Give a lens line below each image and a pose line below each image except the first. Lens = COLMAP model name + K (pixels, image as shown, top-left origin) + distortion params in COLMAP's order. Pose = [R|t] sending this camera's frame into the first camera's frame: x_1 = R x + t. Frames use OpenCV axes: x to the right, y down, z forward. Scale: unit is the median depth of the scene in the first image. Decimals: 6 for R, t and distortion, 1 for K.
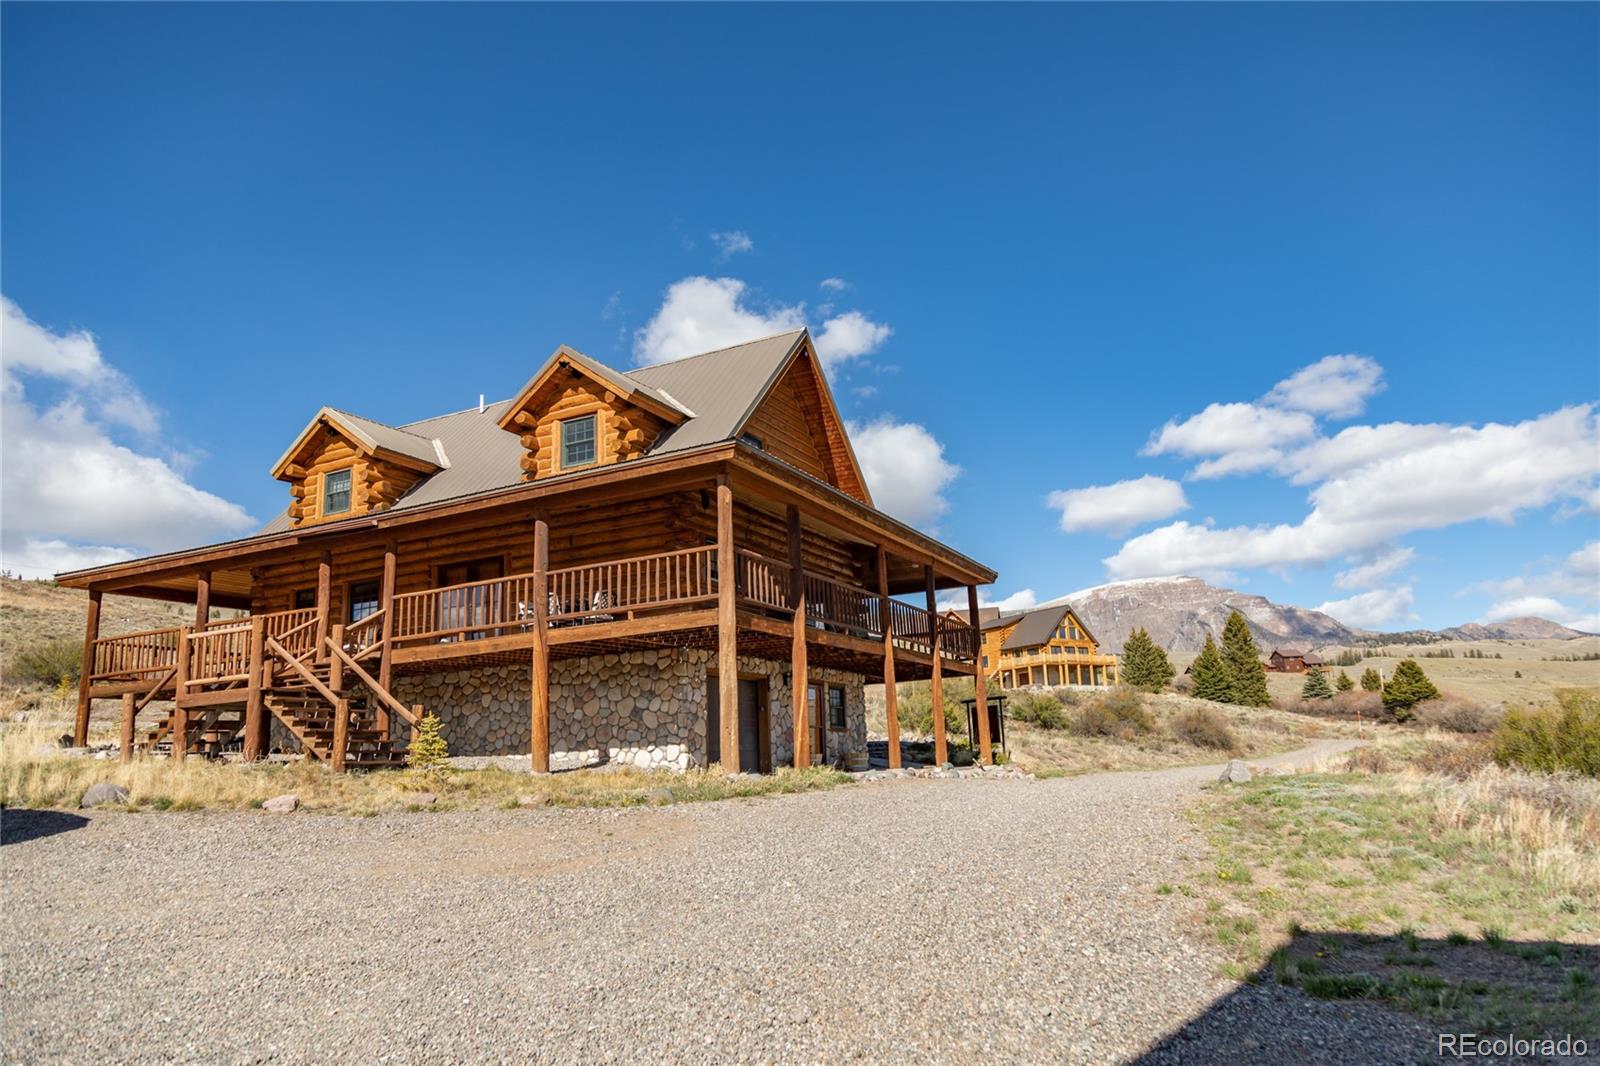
lens RADIAL K [[1069.3, 0, 800.0], [0, 1069.3, 533.0], [0, 0, 1]] dist [0.005849, 0.000867]
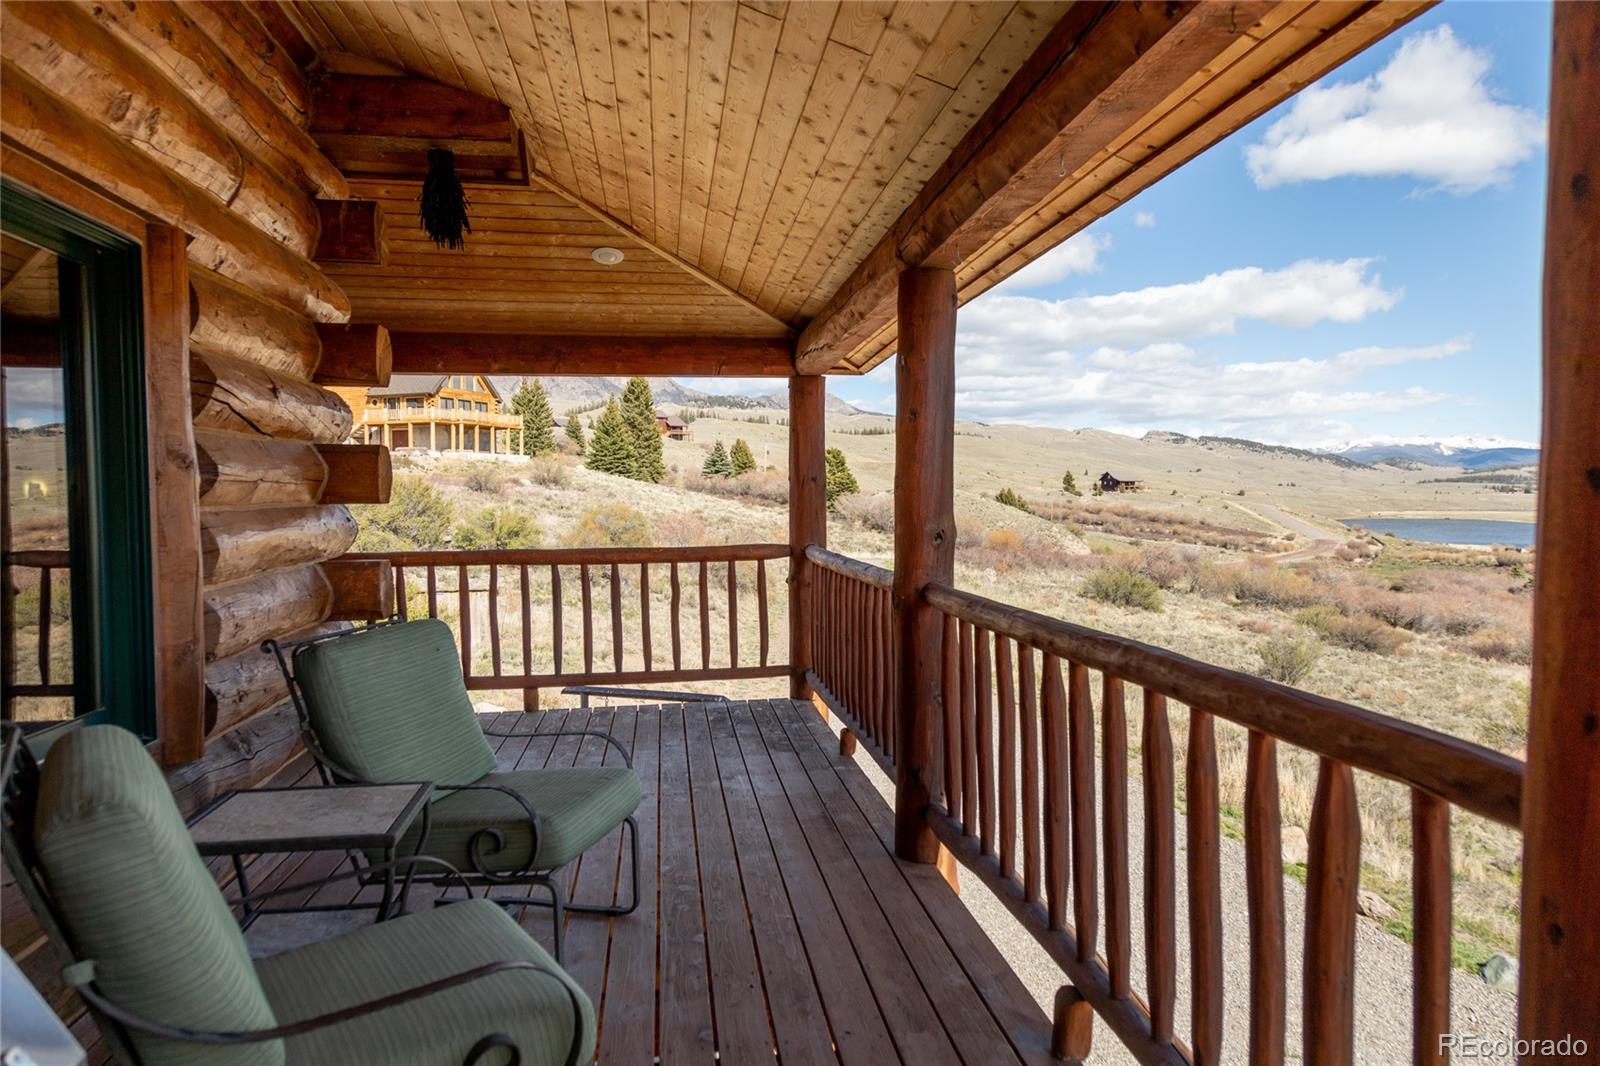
lens RADIAL K [[1069.3, 0, 800.0], [0, 1069.3, 533.0], [0, 0, 1]] dist [0.005849, 0.000867]
pose [[0.814683, 0.013372, 0.579752, 0.004882], [-0.155741, 0.968051, 0.196524, 0.009936], [-0.558602, -0.250396, 0.790738, 0.219367]]
